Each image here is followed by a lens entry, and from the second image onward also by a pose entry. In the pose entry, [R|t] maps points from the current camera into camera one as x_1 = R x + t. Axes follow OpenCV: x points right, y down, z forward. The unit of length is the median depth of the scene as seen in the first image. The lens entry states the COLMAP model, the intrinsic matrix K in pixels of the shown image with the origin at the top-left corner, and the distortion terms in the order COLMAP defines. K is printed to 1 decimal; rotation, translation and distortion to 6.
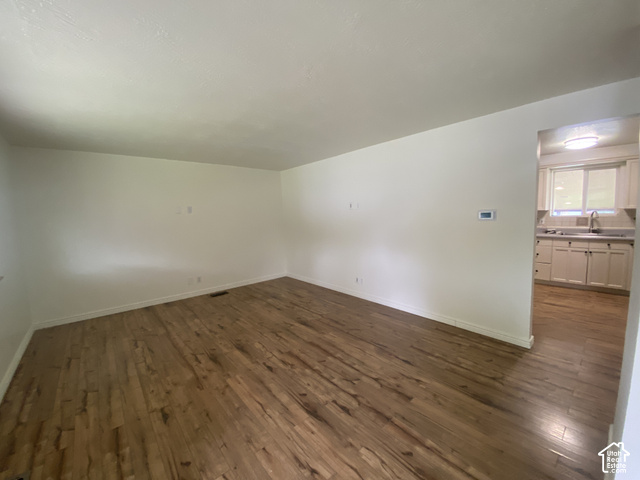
lens RADIAL K [[261.8, 0, 324.1], [0, 261.8, 239.9], [0, 0, 1]] dist [0.000874, -0.013693]
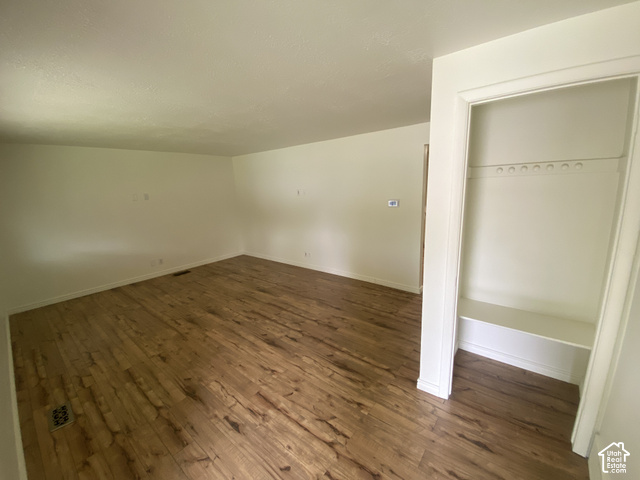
lens RADIAL K [[261.8, 0, 324.1], [0, 261.8, 239.9], [0, 0, 1]] dist [0.000874, -0.013693]
pose [[0.985276, -0.041804, 0.165784, 0.021281], [0.025950, 0.994979, 0.096664, -0.046446], [-0.168993, -0.090938, 0.981413, -0.346974]]
